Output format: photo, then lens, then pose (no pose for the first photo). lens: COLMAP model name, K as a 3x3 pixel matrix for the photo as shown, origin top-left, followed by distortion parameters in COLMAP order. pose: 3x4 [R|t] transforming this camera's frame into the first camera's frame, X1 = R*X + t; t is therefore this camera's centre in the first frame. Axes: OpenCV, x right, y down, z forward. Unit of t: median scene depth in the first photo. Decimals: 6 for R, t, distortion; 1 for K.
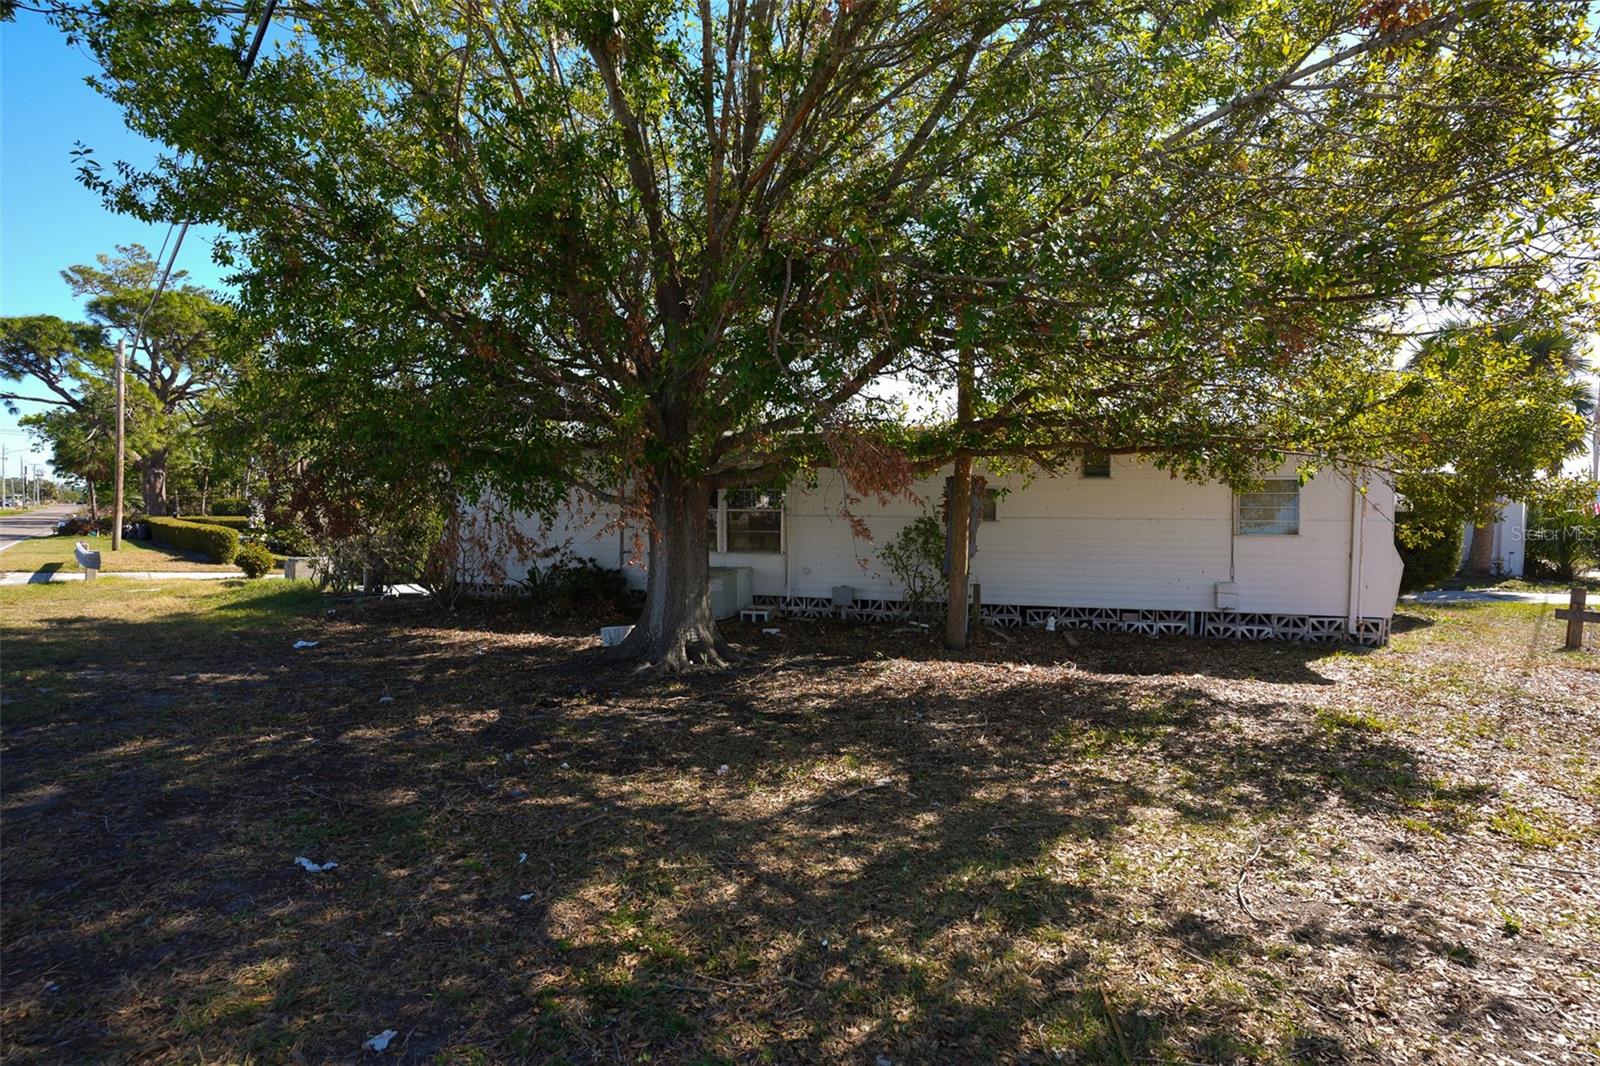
lens RADIAL K [[804.9, 0, 801.5], [0, 804.9, 524.4], [0, 0, 1]] dist [-0.045280, 0.001056]
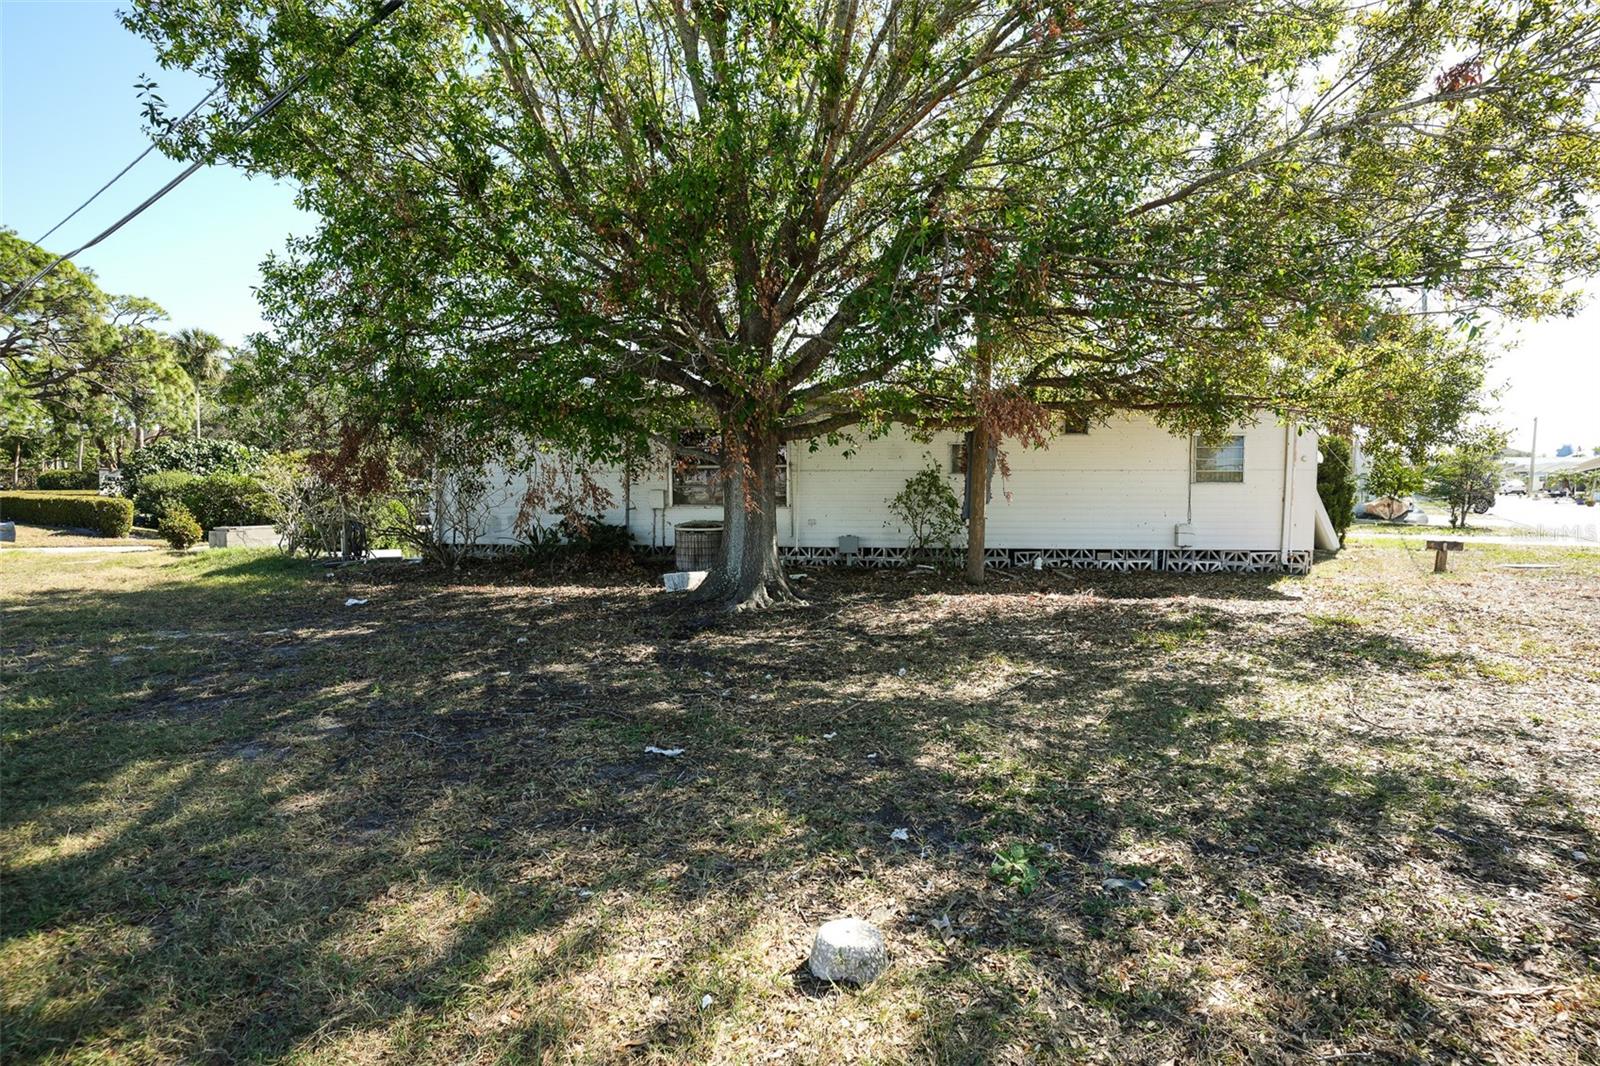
lens RADIAL K [[804.9, 0, 797.3], [0, 804.9, 542.2], [0, 0, 1]] dist [-0.045280, 0.001056]
pose [[0.986980, -0.023645, 0.159093, -0.214120], [0.013347, 0.997764, 0.065489, 0.015573], [-0.160286, -0.062513, 0.985089, -0.063322]]
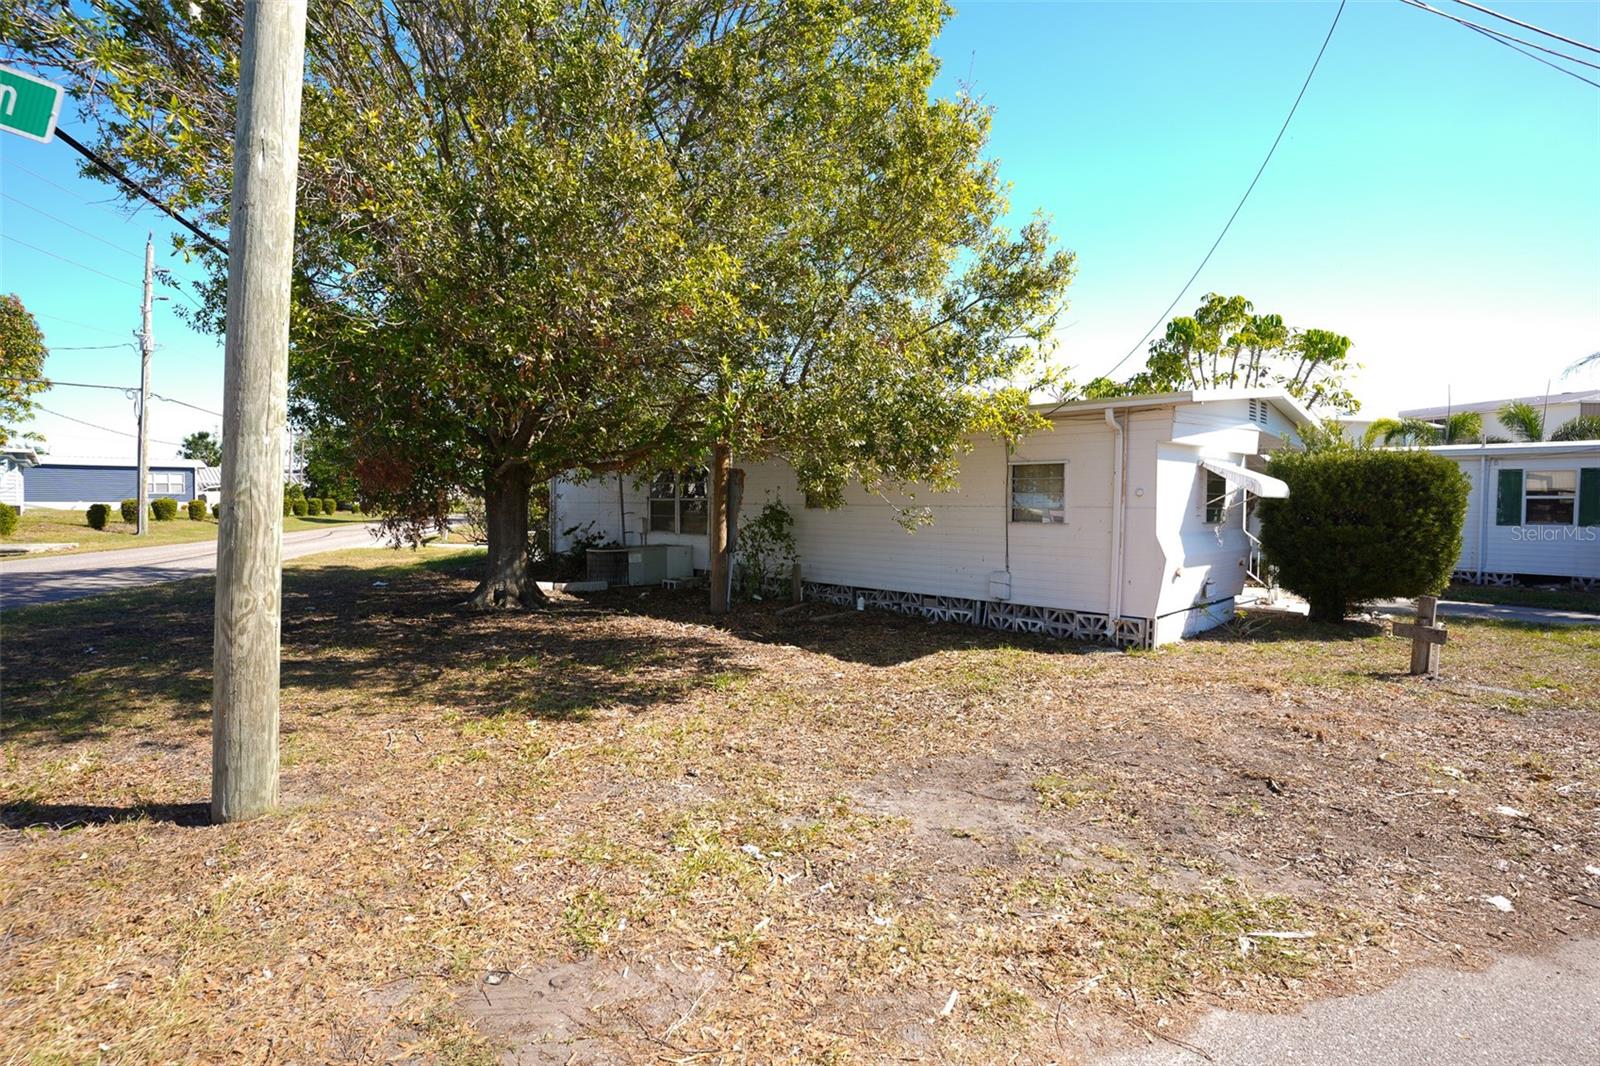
lens RADIAL K [[804.9, 0, 797.7], [0, 804.9, 525.5], [0, 0, 1]] dist [-0.045280, 0.001056]
pose [[0.870134, 0.013627, -0.492627, 0.799247], [-0.008297, 0.999881, 0.013003, 0.006191], [0.492746, -0.007227, 0.870143, 0.026065]]
